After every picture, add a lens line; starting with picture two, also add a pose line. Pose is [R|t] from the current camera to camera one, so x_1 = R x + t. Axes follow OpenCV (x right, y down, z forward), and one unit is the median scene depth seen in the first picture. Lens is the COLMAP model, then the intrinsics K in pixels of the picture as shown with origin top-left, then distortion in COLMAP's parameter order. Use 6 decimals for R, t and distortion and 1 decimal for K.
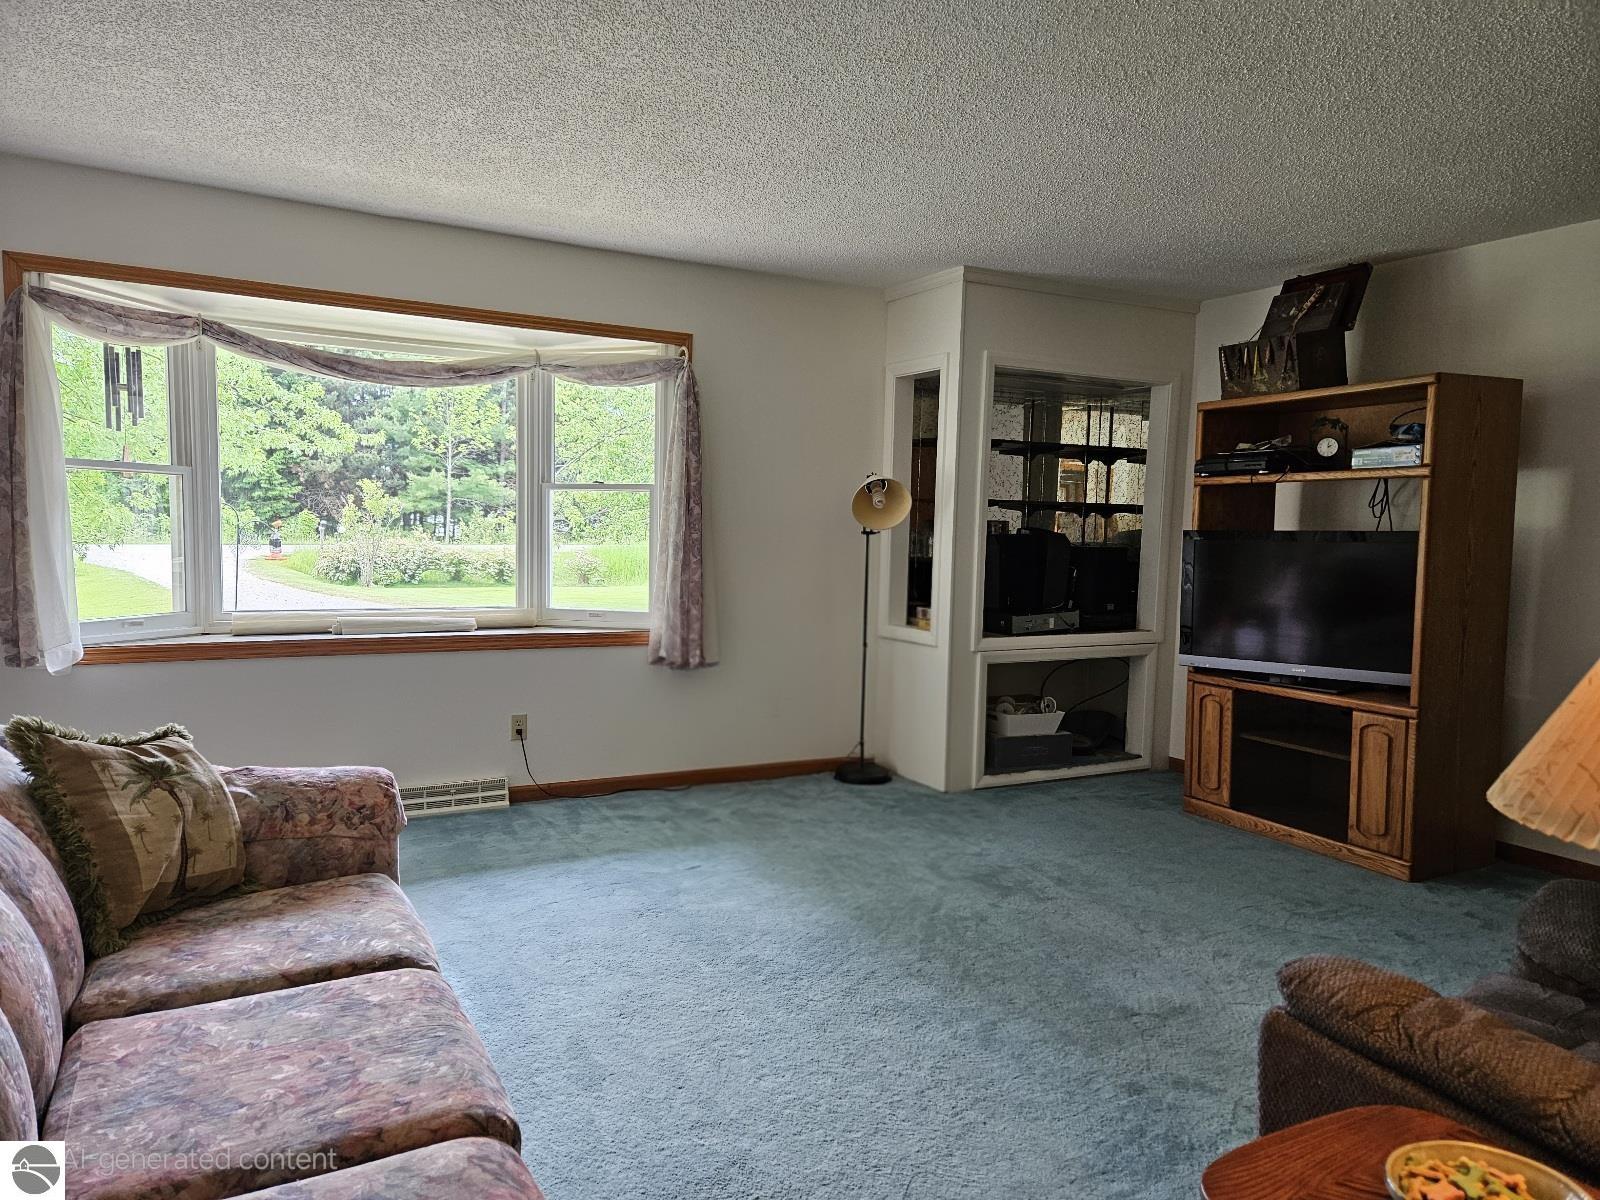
lens RADIAL K [[1069.5, 0, 796.4], [0, 1069.5, 616.2], [0, 0, 1]] dist [0.071114, -0.055354]
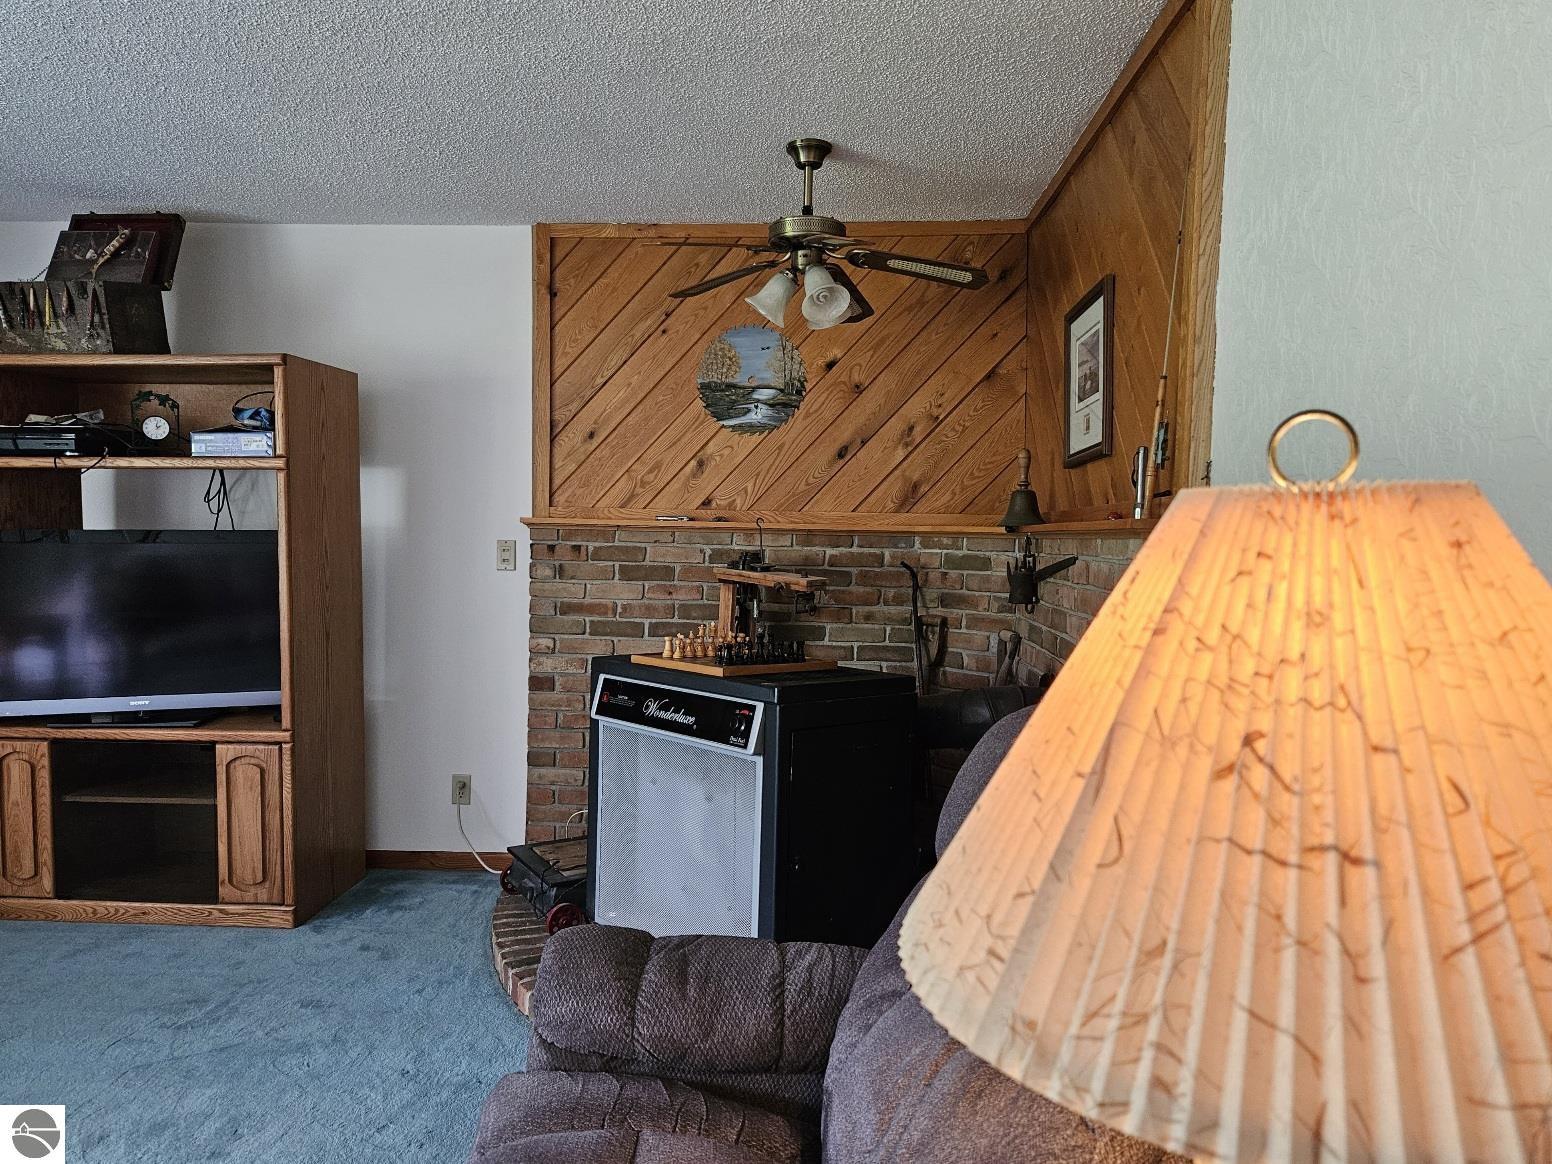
lens RADIAL K [[1037.4, 0, 740.6], [0, 1037.4, 578.6], [0, 0, 1]] dist [0.071114, -0.055354]
pose [[0.527898, -0.048922, 0.847897, 0.038836], [0.072822, 0.997270, 0.012202, -0.018612], [-0.846180, 0.055304, 0.530020, 0.195665]]
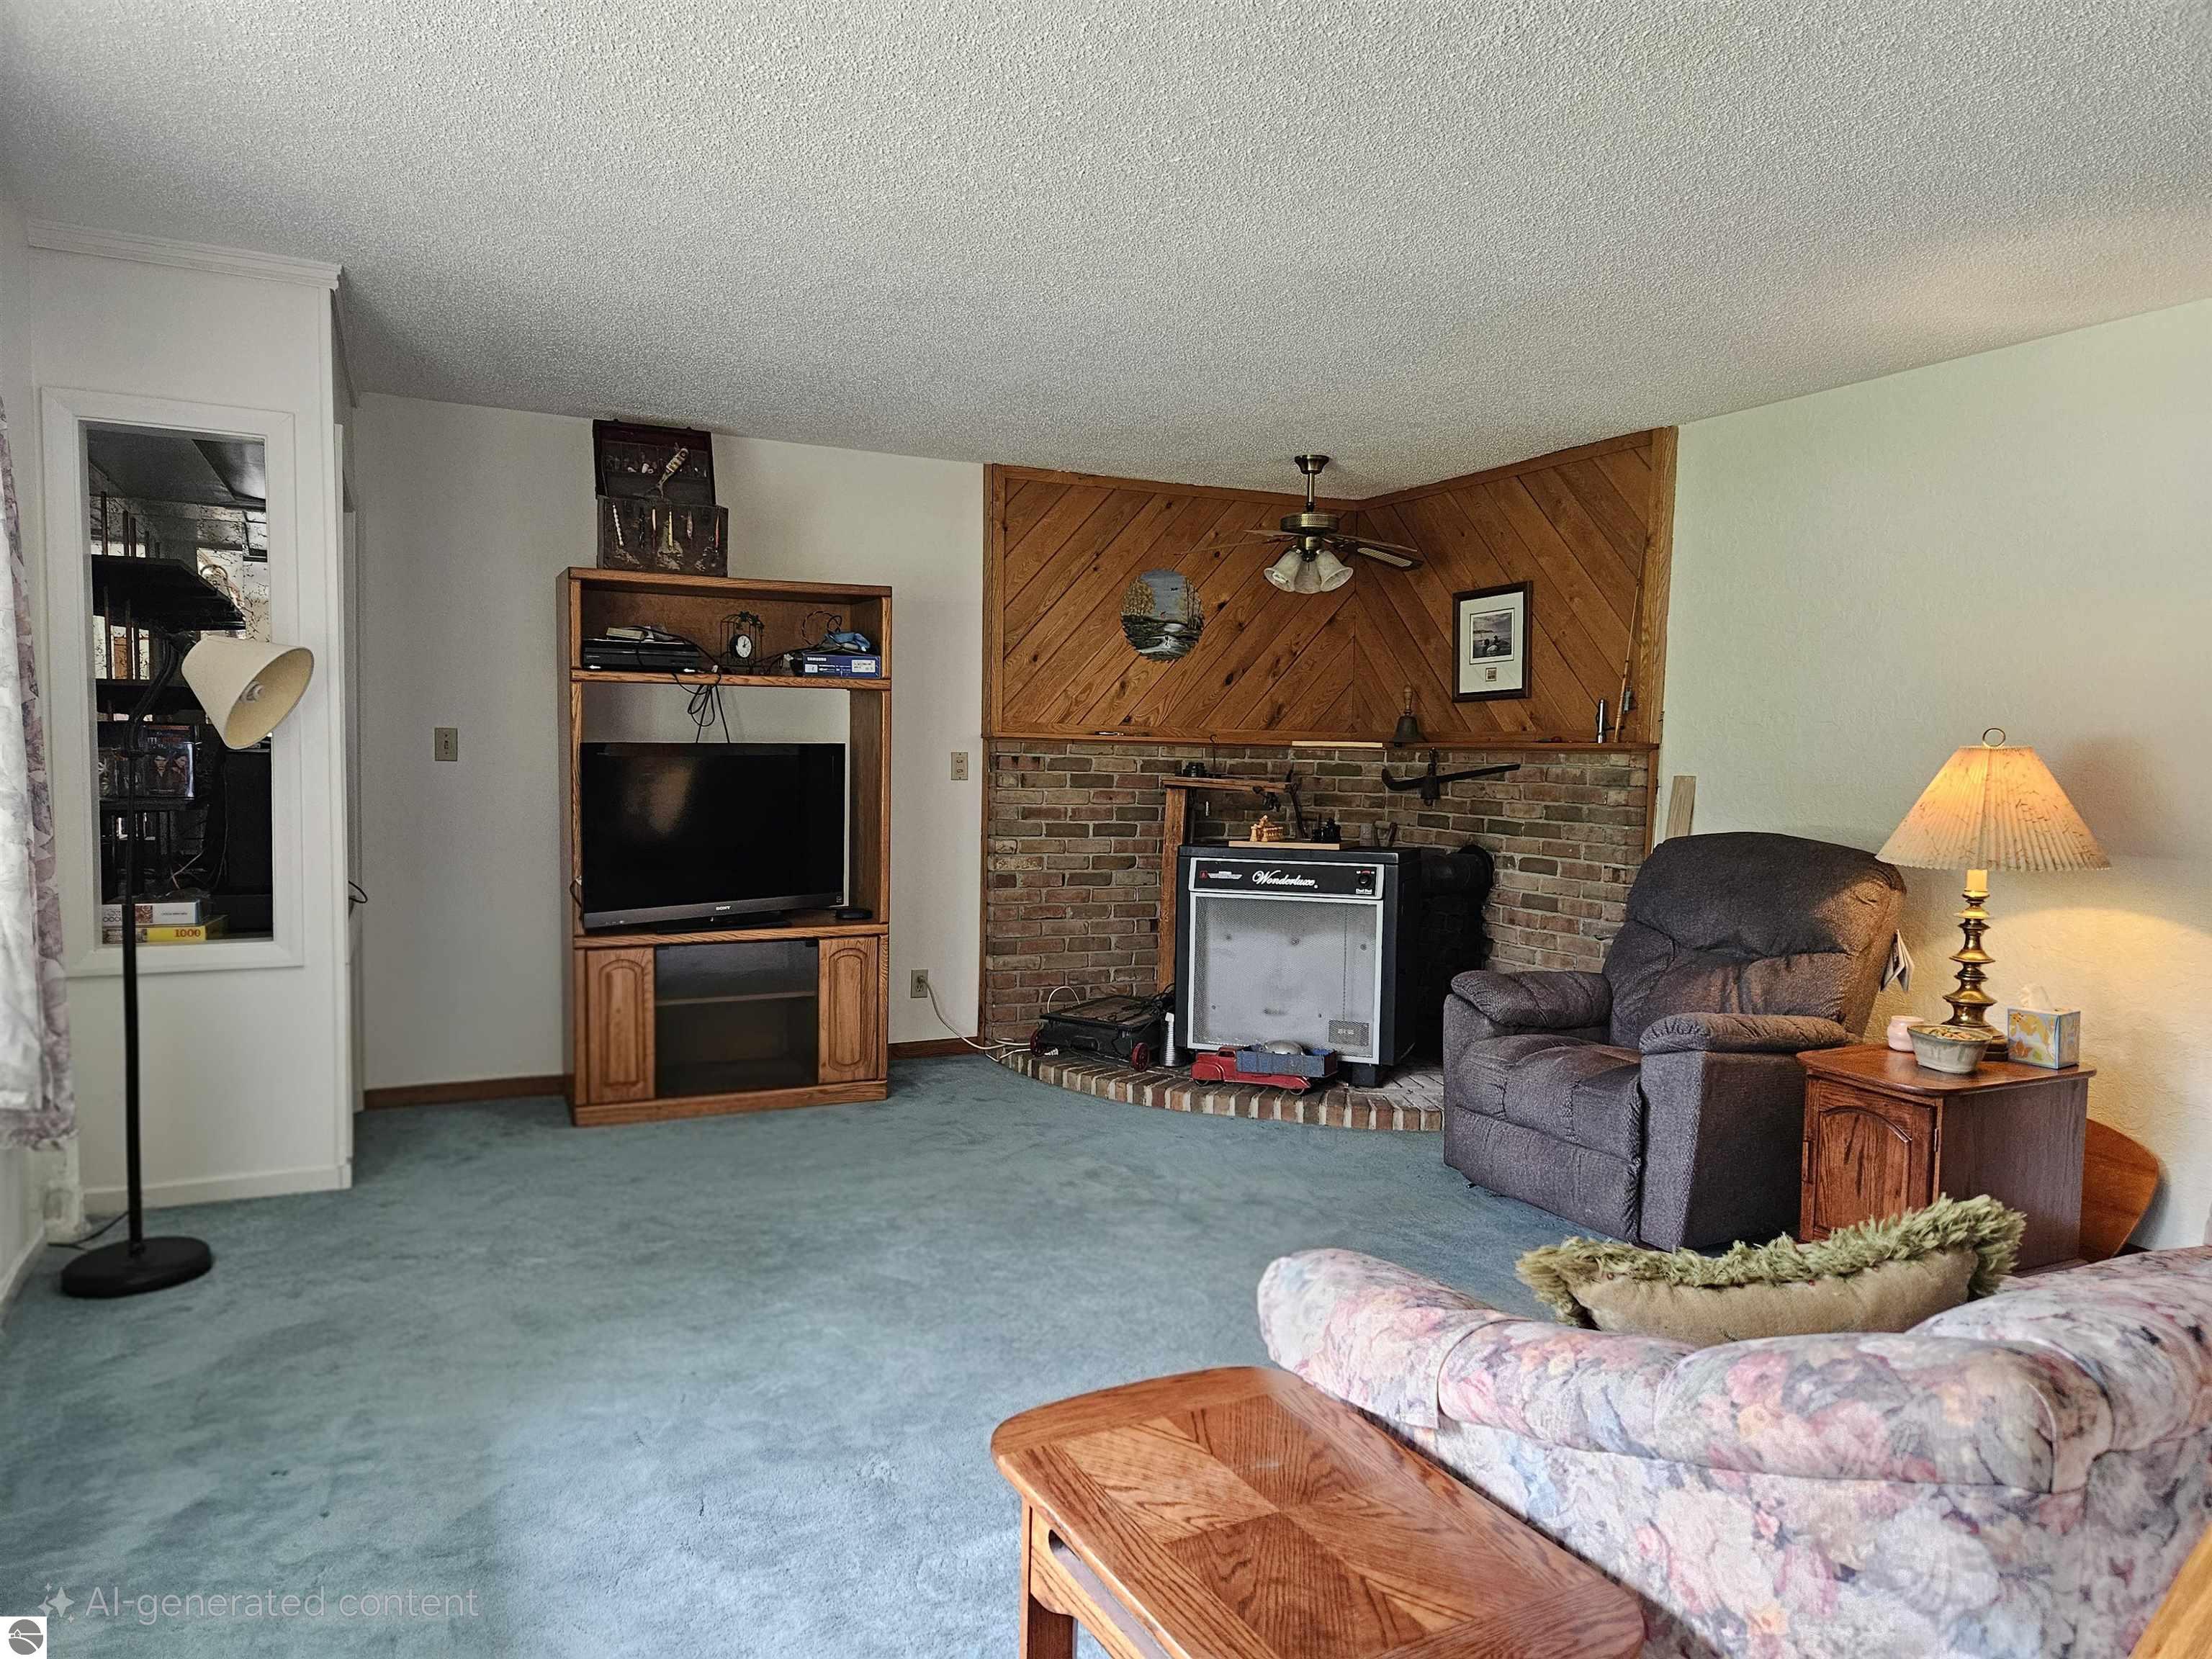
lens RADIAL K [[1478.6, 0, 1109.4], [0, 1478.6, 857.1], [0, 0, 1]] dist [0.071114, -0.055354]
pose [[0.038399, -0.094994, 0.994737, -0.642564], [0.071228, 0.993199, 0.092098, -0.072035], [-0.996721, 0.067317, 0.044904, 0.619248]]
